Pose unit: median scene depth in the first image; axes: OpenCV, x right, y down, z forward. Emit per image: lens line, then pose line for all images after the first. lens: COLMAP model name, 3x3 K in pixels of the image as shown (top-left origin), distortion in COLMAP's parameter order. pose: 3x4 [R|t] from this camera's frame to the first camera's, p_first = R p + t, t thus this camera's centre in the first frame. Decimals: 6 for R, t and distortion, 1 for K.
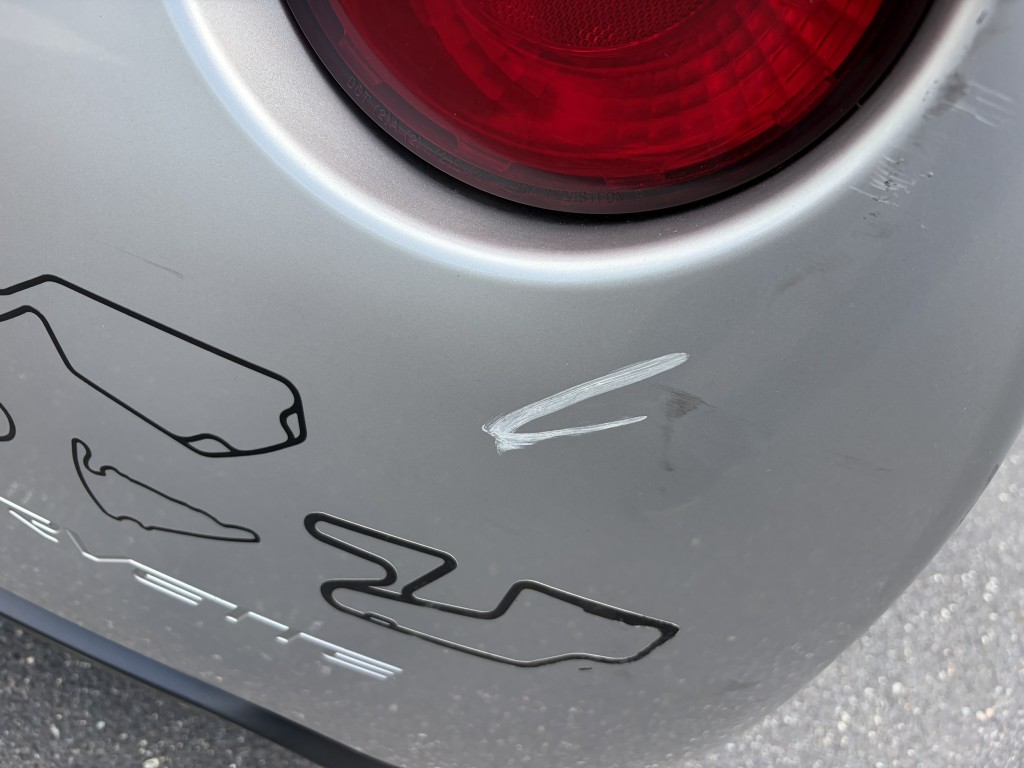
lens RADIAL K [[777.3, 0, 512.0], [0, 777.3, 384.0], [0, 0, 1]] dist [0.039052, -0.054731]
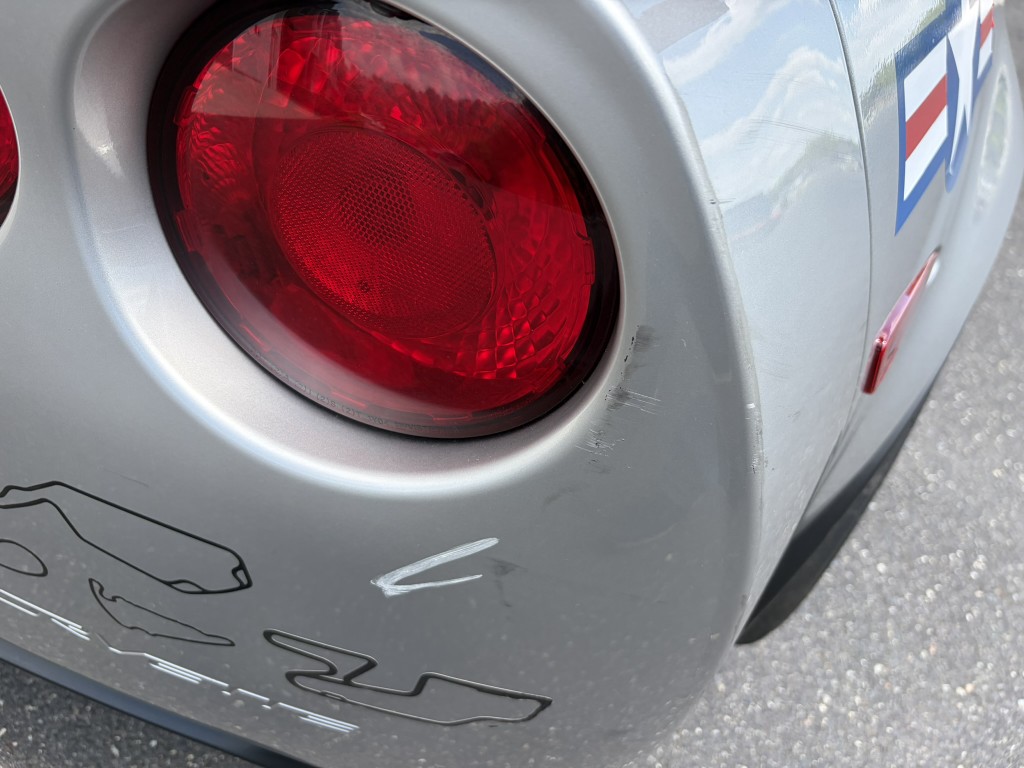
lens RADIAL K [[779.1, 0, 512.0], [0, 779.1, 384.0], [0, 0, 1]] dist [0.068793, -0.087928]
pose [[0.996482, -0.064483, -0.053529, 0.079213], [0.066864, 0.996794, 0.043942, -0.086938], [0.050524, -0.047366, 0.997599, -0.091173]]
